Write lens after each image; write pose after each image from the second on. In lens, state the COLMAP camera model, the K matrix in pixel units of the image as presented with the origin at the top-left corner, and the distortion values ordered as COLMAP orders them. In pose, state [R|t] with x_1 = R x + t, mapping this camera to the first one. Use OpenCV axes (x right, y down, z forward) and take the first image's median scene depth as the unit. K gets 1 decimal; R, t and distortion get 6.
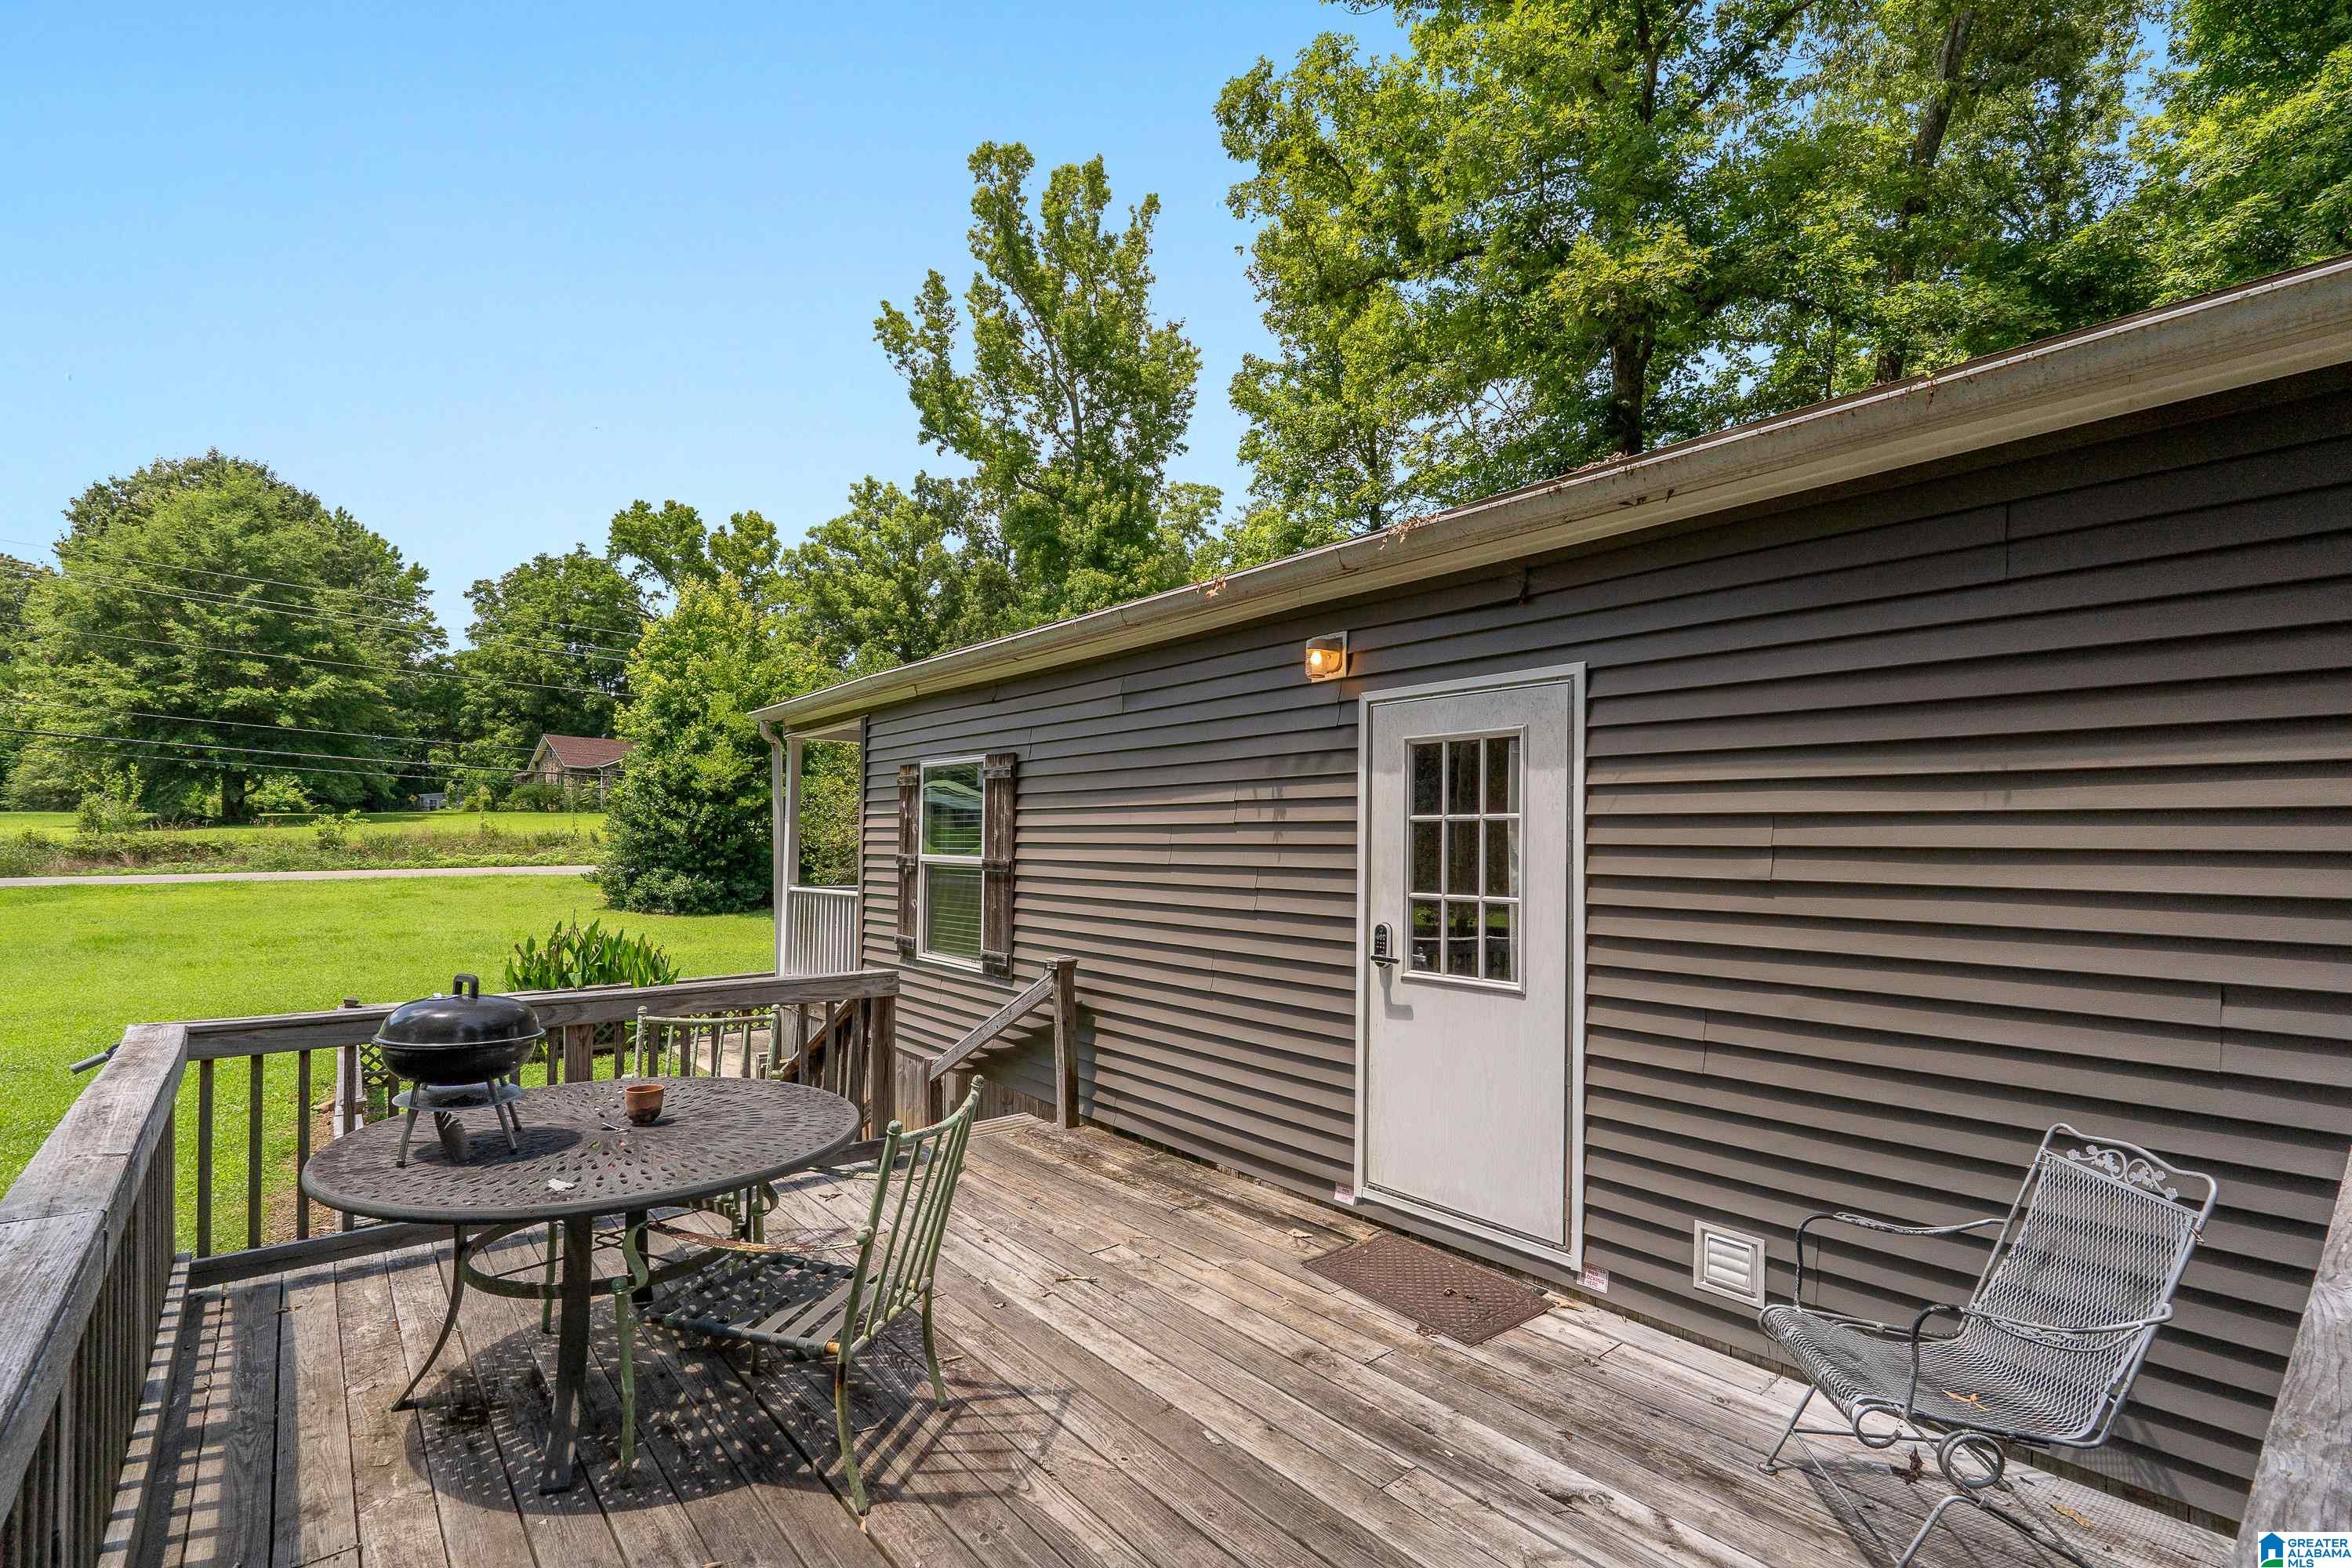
lens RADIAL K [[1059.2, 0, 1185.0], [0, 1059.2, 834.6], [0, 0, 1]] dist [-0.002932, -0.000317]
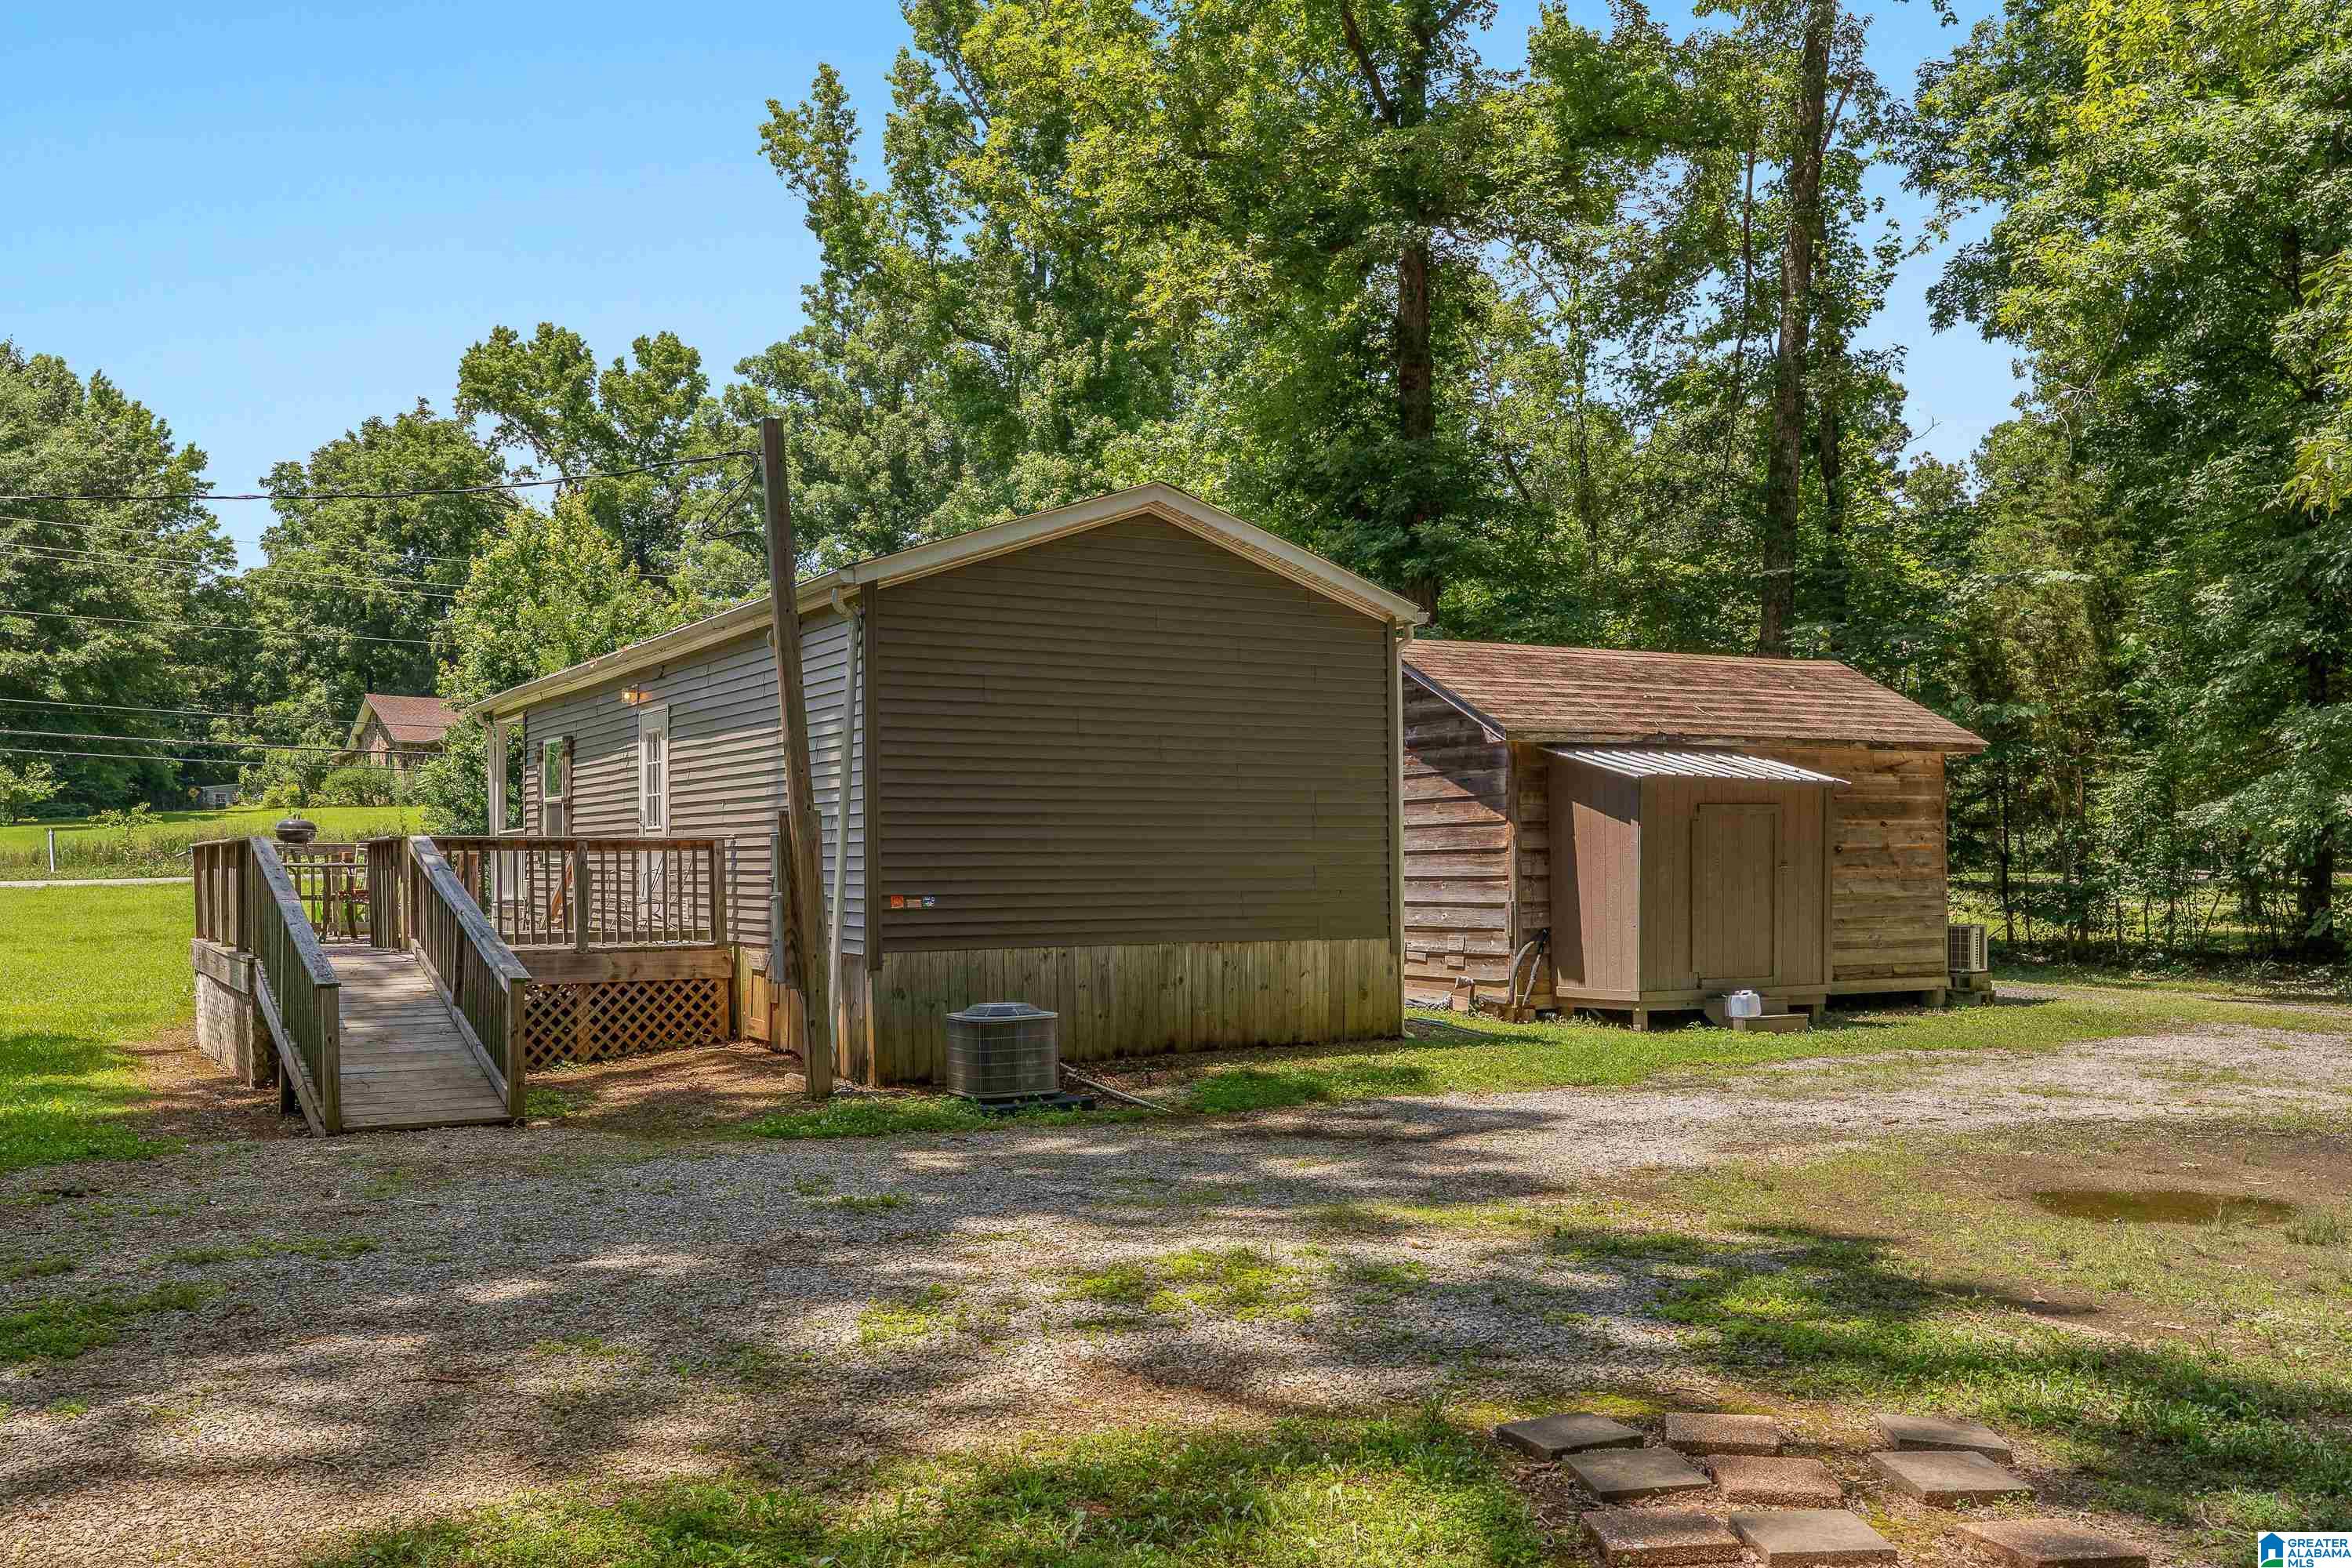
lens RADIAL K [[2051.8, 0, 1172.4], [0, 2051.8, 865.0], [0, 0, 1]] dist [0.005416, -0.006743]
pose [[0.983790, -0.014049, -0.178771, 0.129805], [0.015766, 0.999842, 0.008185, 0.011630], [0.178628, -0.010870, 0.983857, -0.196716]]
